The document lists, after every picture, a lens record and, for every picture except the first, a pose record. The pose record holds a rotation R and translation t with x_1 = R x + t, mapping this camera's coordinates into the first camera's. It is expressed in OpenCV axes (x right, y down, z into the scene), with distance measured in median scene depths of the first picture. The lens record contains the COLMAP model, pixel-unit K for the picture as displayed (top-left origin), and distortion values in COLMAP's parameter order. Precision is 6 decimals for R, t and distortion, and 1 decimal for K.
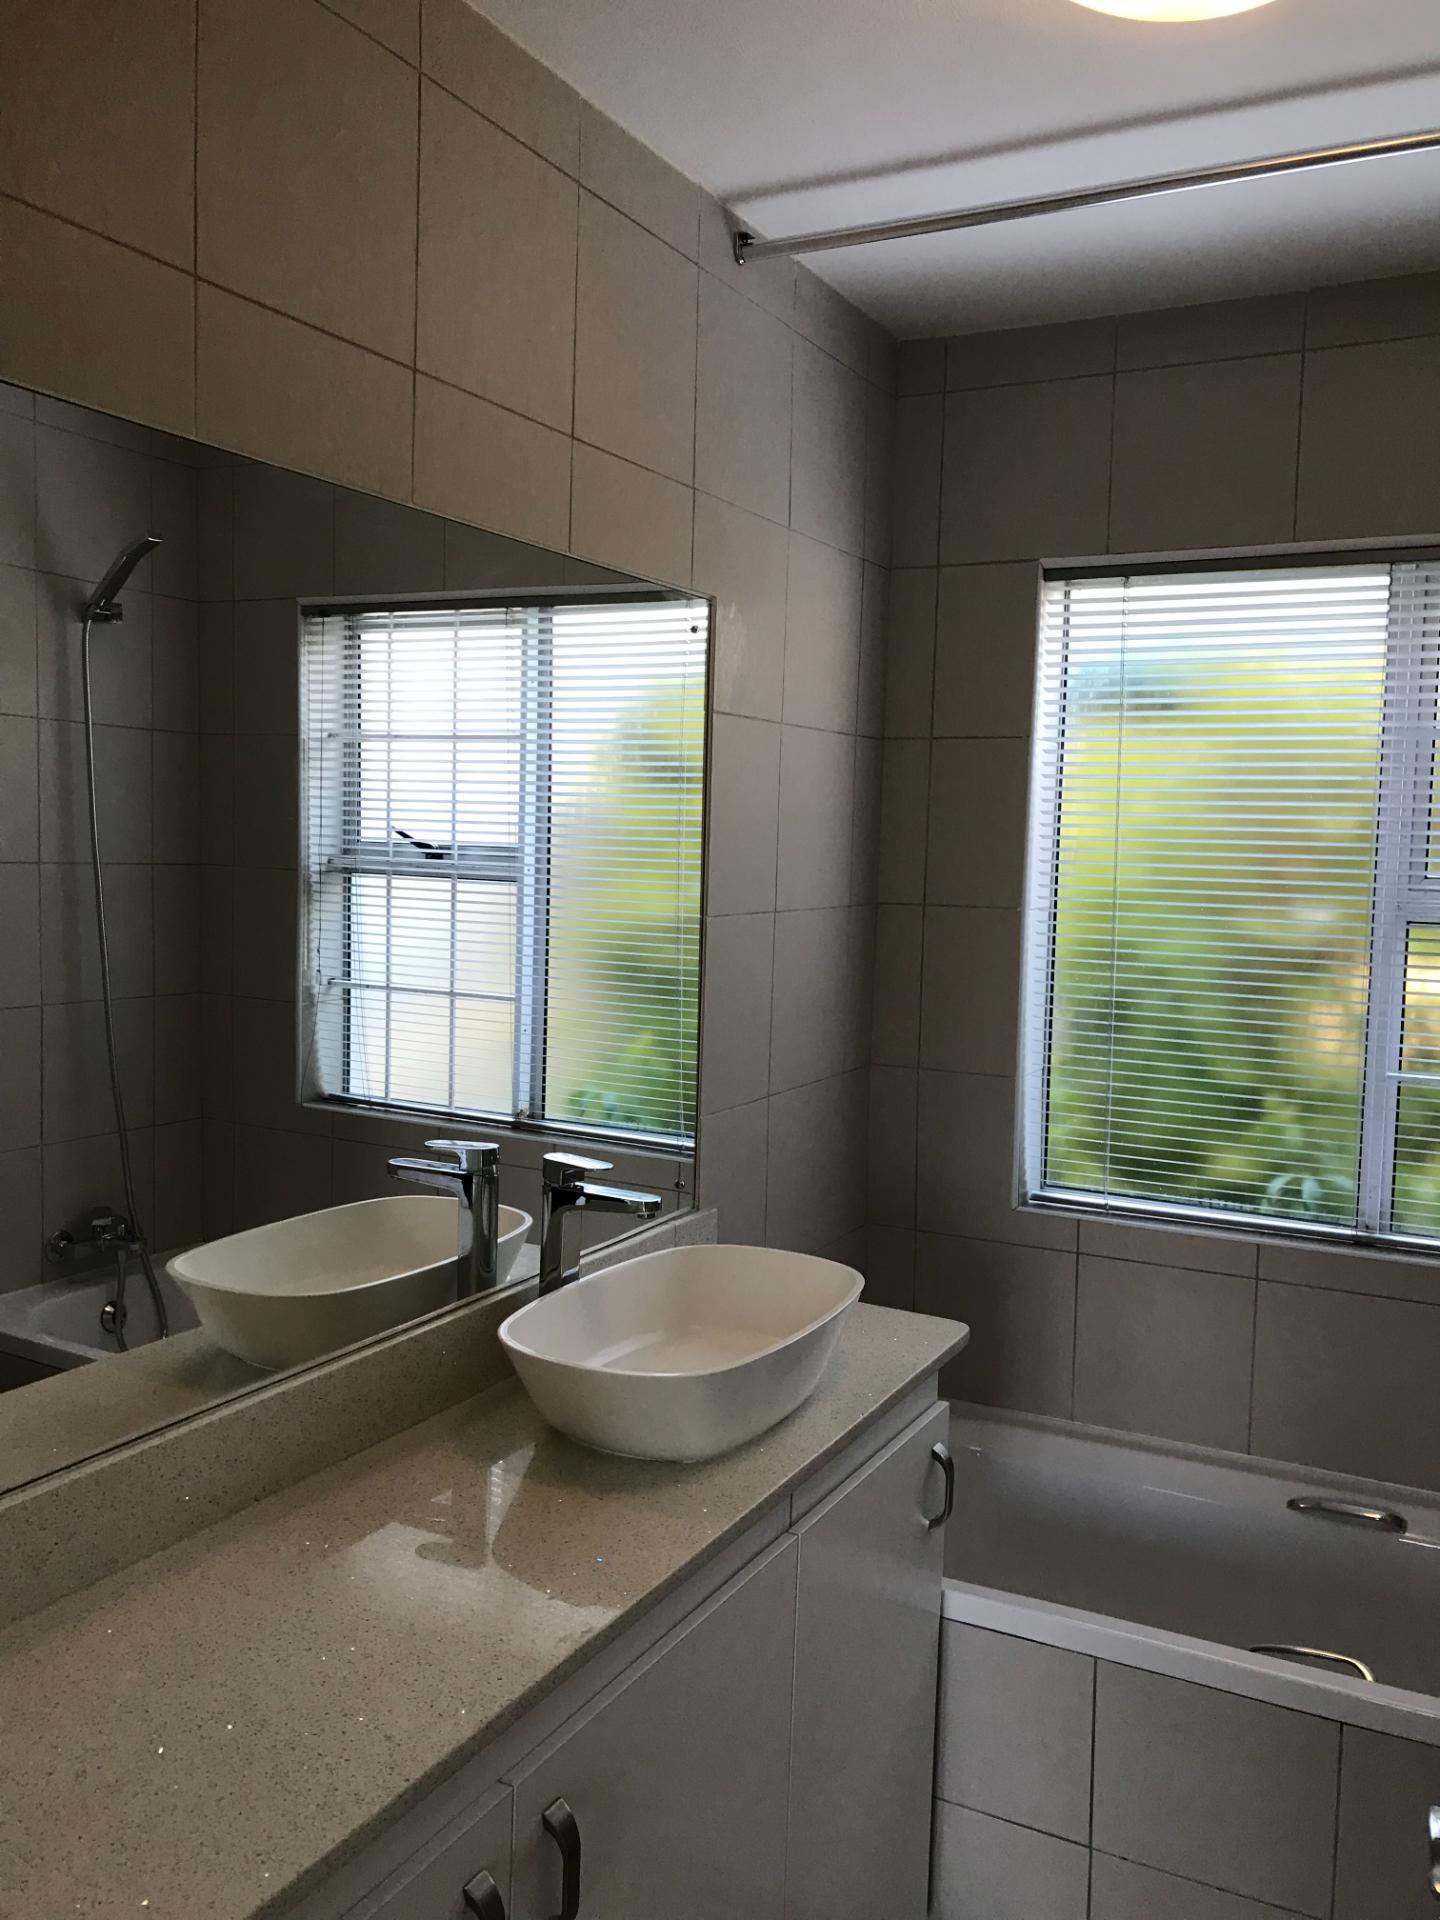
lens RADIAL K [[1545.9, 0, 733.0], [0, 1545.9, 957.8], [0, 0, 1]] dist [0.007494, -0.014609]
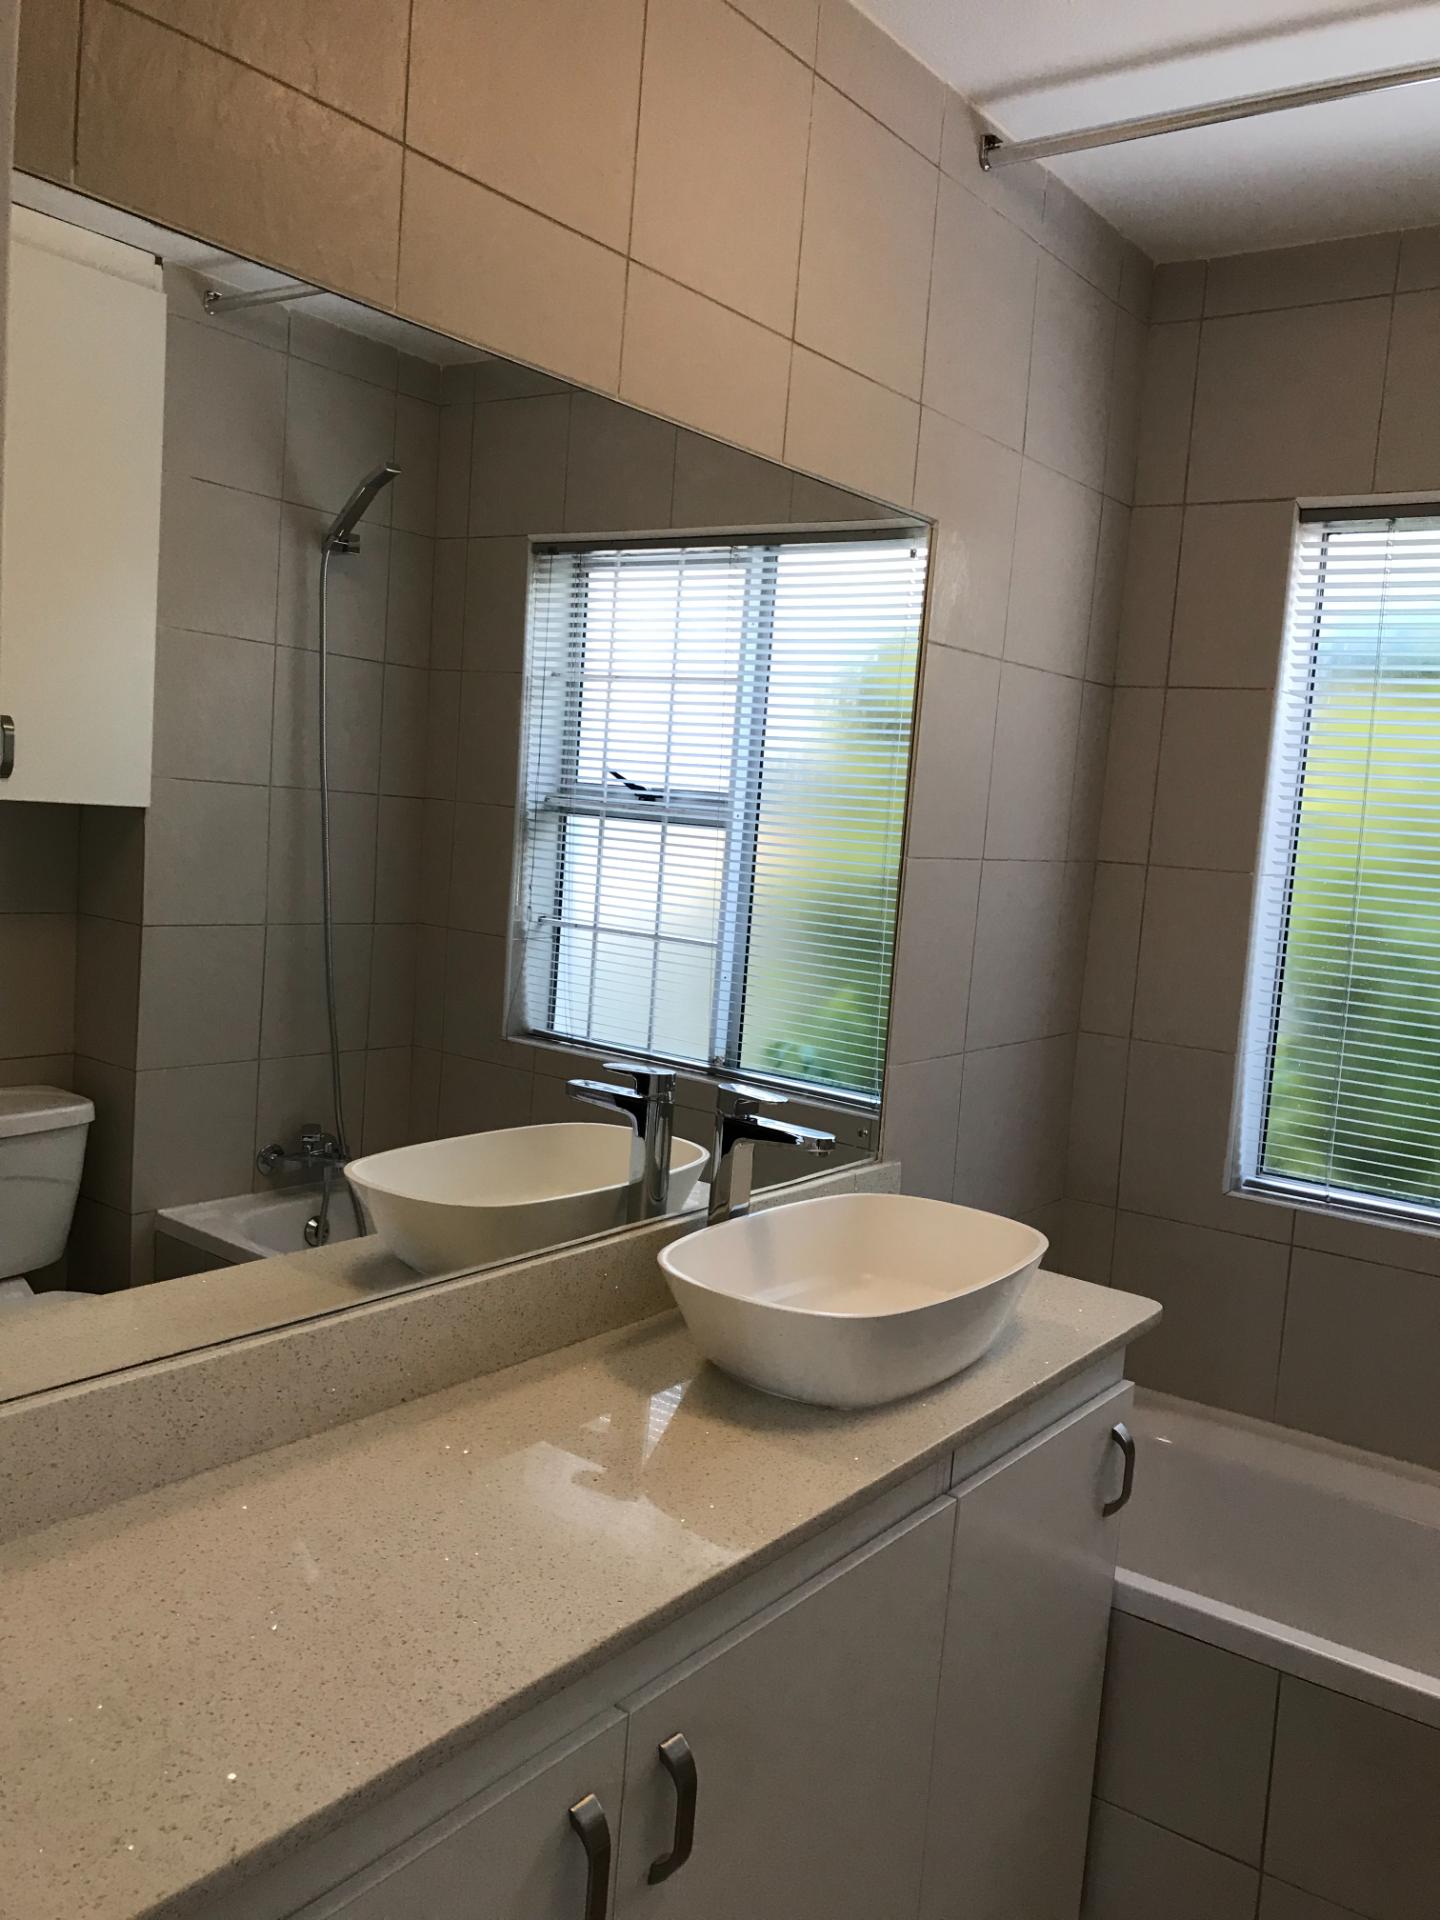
lens RADIAL K [[1545.9, 0, 733.0], [0, 1545.9, 957.8], [0, 0, 1]] dist [0.007494, -0.014609]
pose [[0.987602, 0.059292, -0.145347, 0.013124], [-0.057551, 0.998212, 0.016157, 0.019112], [0.146045, -0.007592, 0.989249, 0.025090]]
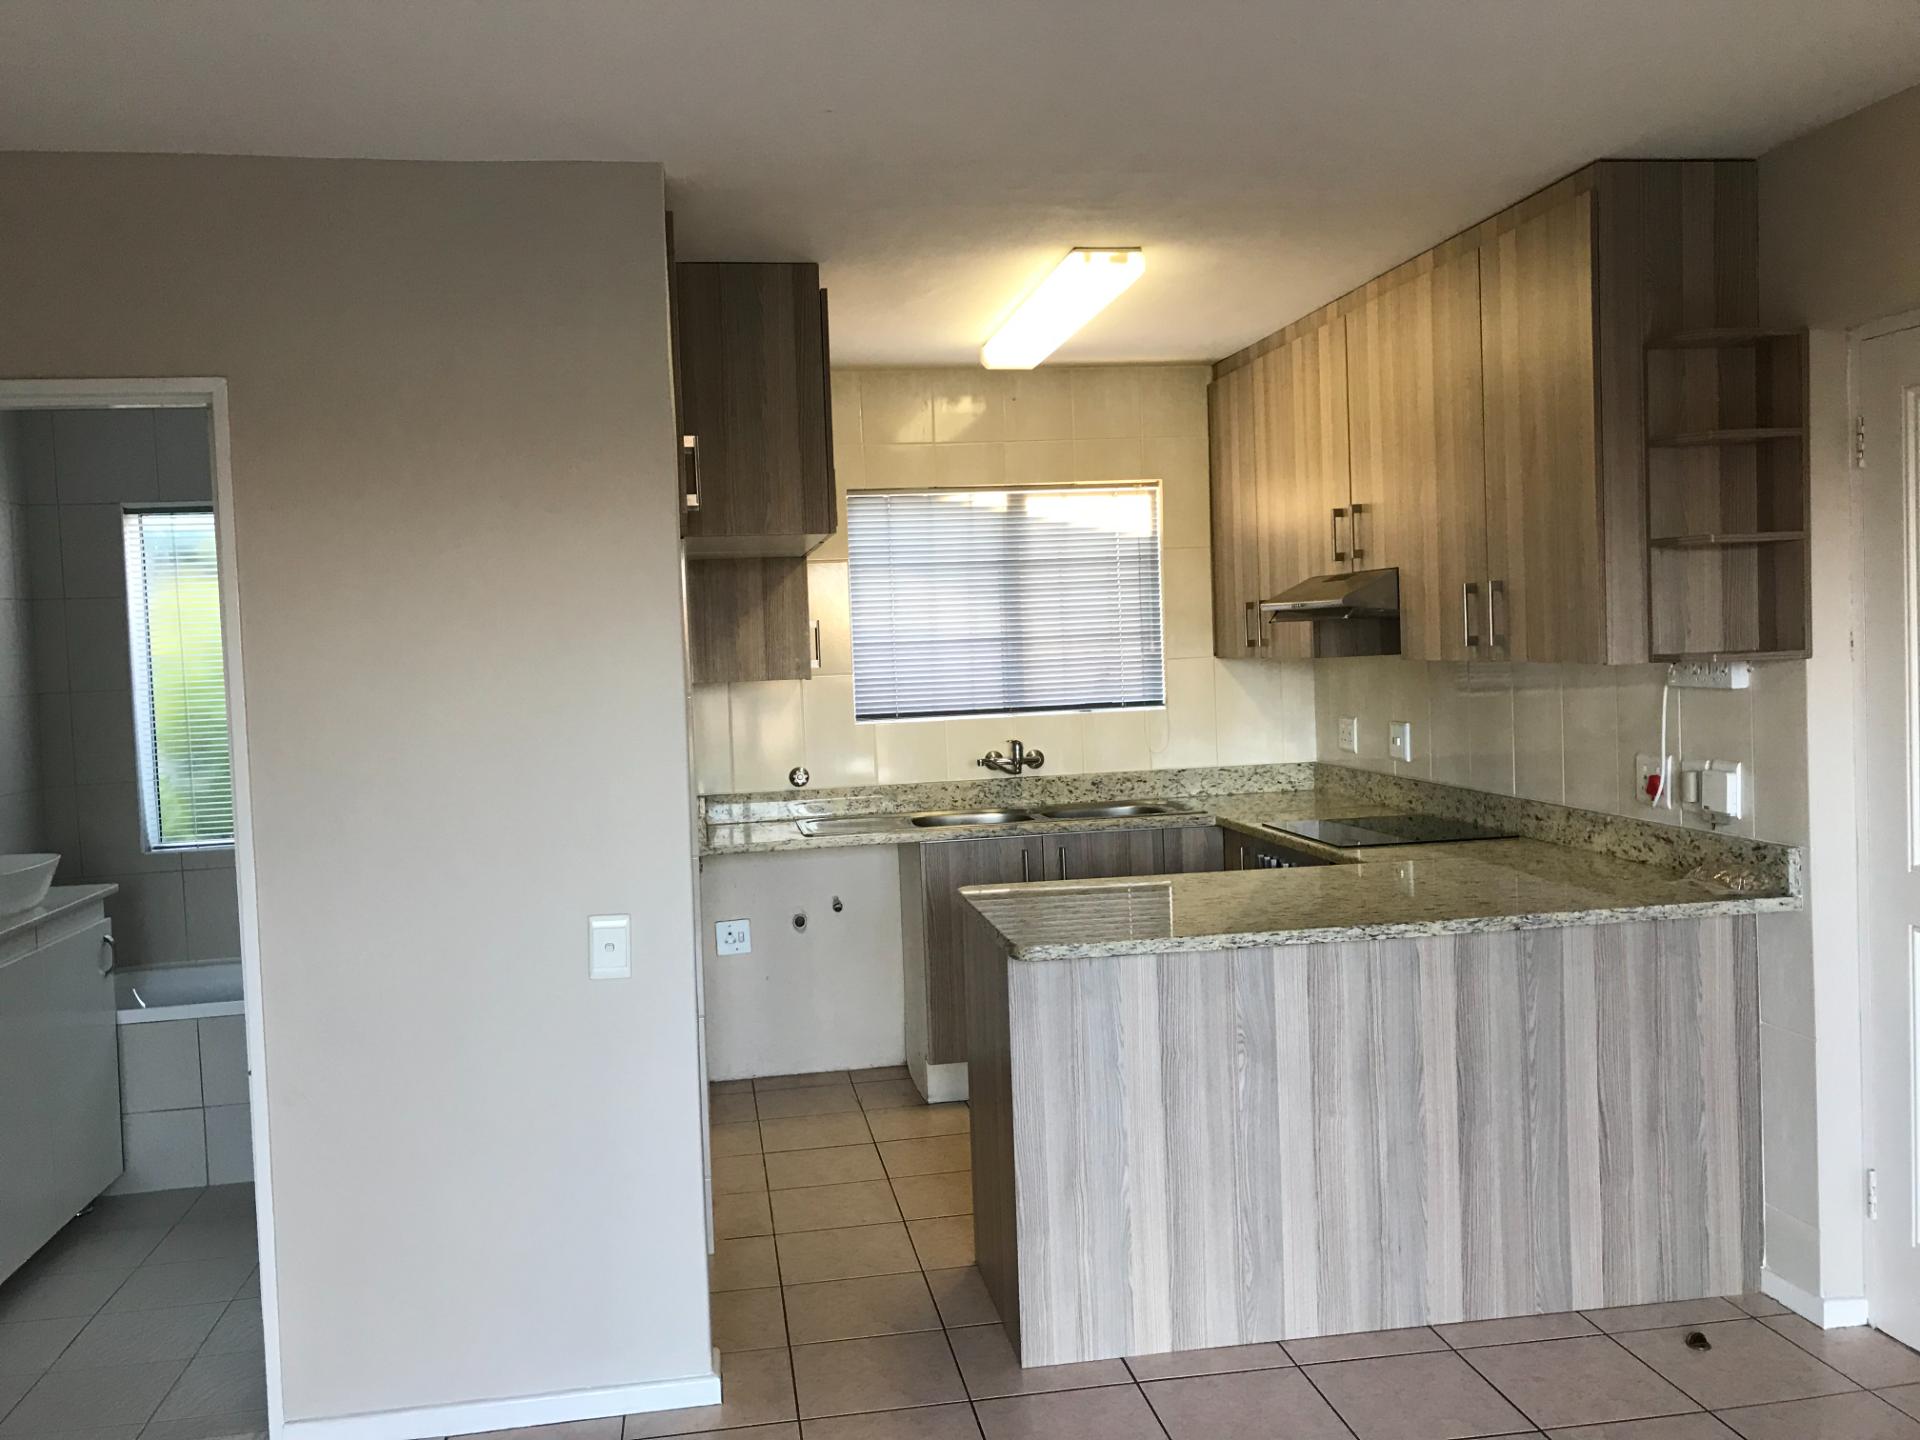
lens RADIAL K [[1577.5, 0, 955.9], [0, 1577.5, 701.7], [0, 0, 1]] dist [0.027823, -0.008461]
pose [[0.795760, -0.083356, 0.599848, -0.143725], [0.107141, 0.994236, -0.003973, 0.083341], [-0.596059, 0.067430, 0.800104, -0.947901]]
